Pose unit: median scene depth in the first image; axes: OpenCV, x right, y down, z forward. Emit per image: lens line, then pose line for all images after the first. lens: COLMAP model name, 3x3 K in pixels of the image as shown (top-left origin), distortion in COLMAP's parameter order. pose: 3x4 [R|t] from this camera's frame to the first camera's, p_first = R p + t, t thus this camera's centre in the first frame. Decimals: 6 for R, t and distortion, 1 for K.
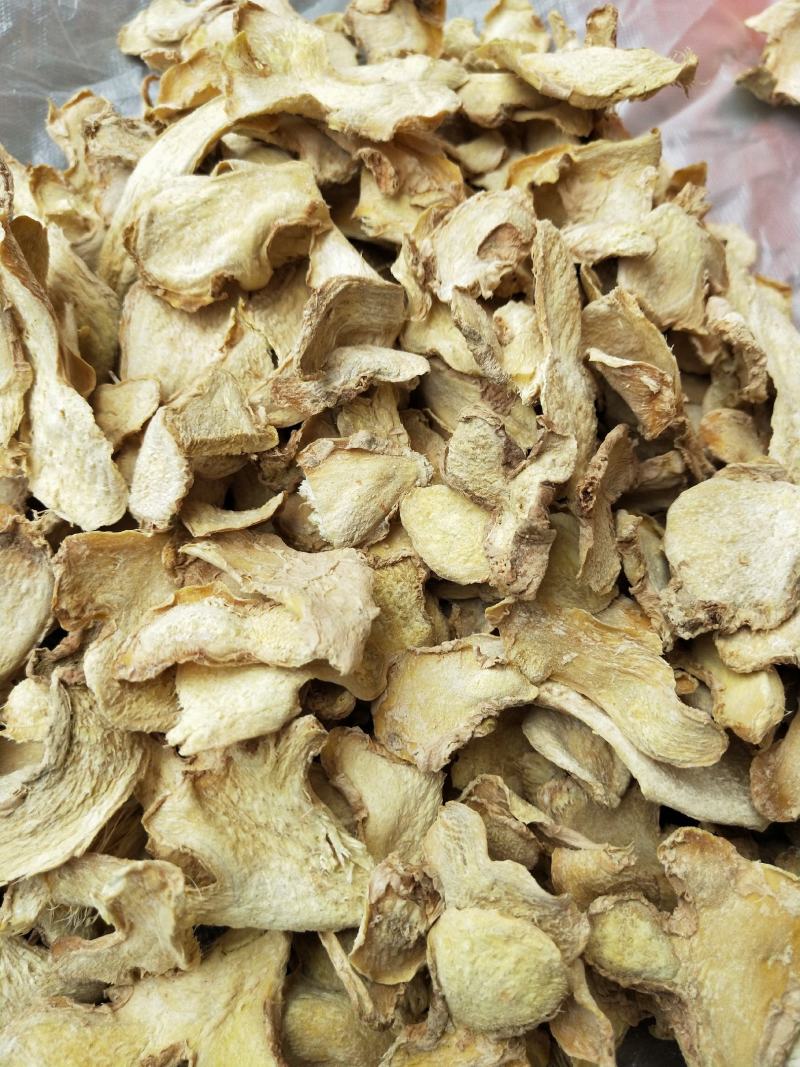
lens RADIAL K [[859.1, 0, 396.8], [0, 859.1, 535.7], [0, 0, 1]] dist [-0.005515, -0.022904]
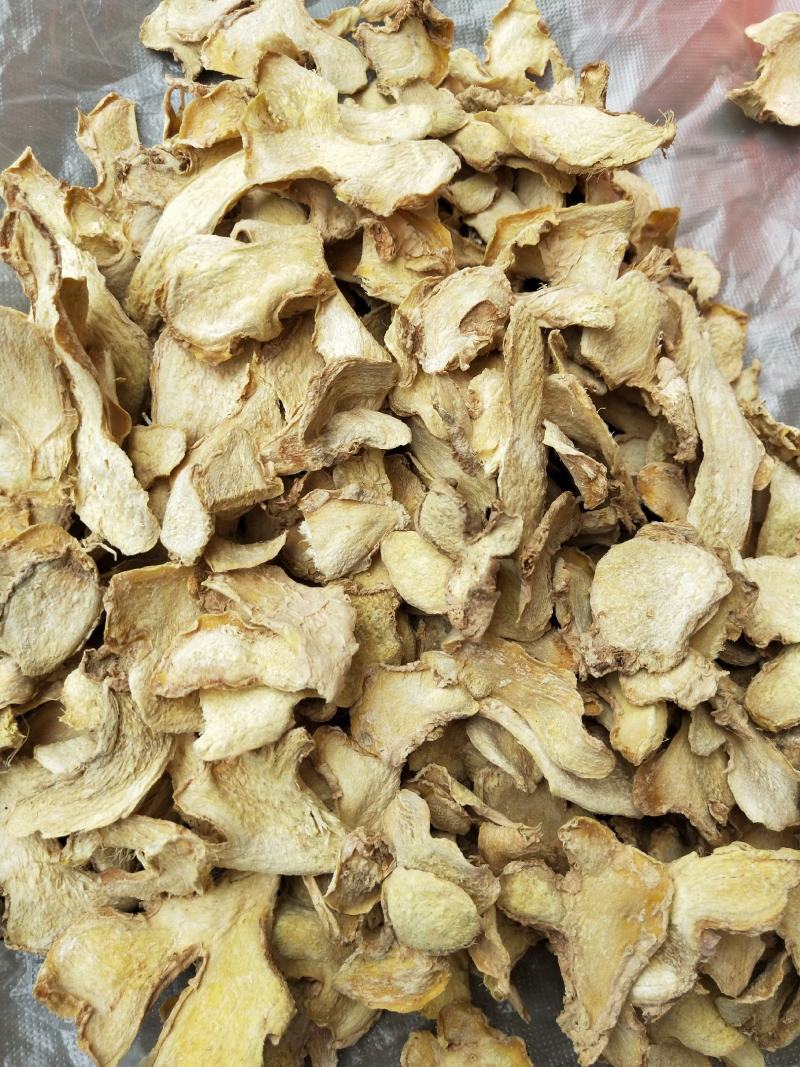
lens RADIAL K [[853.7, 0, 395.9], [0, 853.7, 536.5], [0, 0, 1]] dist [0.002015, -0.027947]
pose [[0.998491, 0.053415, 0.012762, 0.009782], [-0.054796, 0.984504, 0.166581, -0.272470], [-0.003666, -0.167029, 0.985945, -0.216924]]
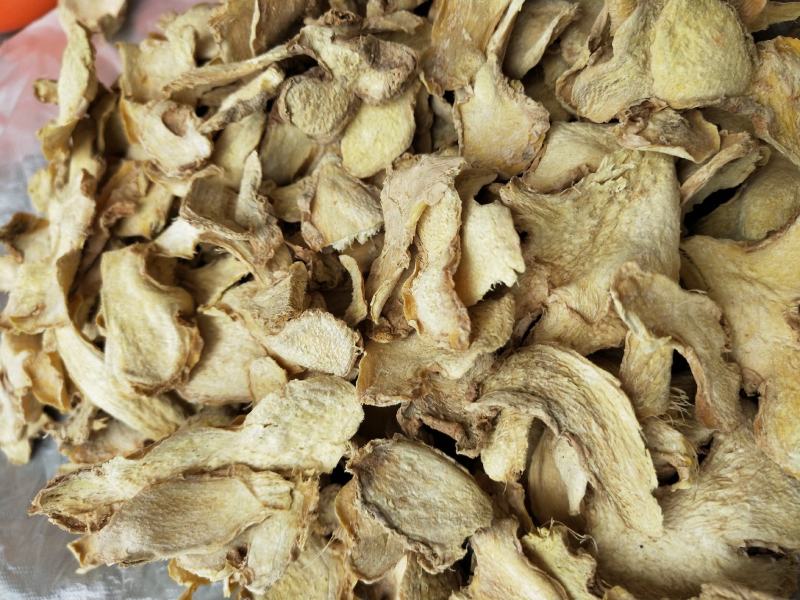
lens RADIAL K [[644.1, 0, 400.0], [0, 644.1, 300.0], [0, 0, 1]] dist [-0.005515, -0.022904]
pose [[0.032644, -0.984450, 0.172606, -0.378299], [0.996053, 0.017782, -0.086963, 0.131412], [0.082542, 0.174764, 0.981144, 0.076349]]
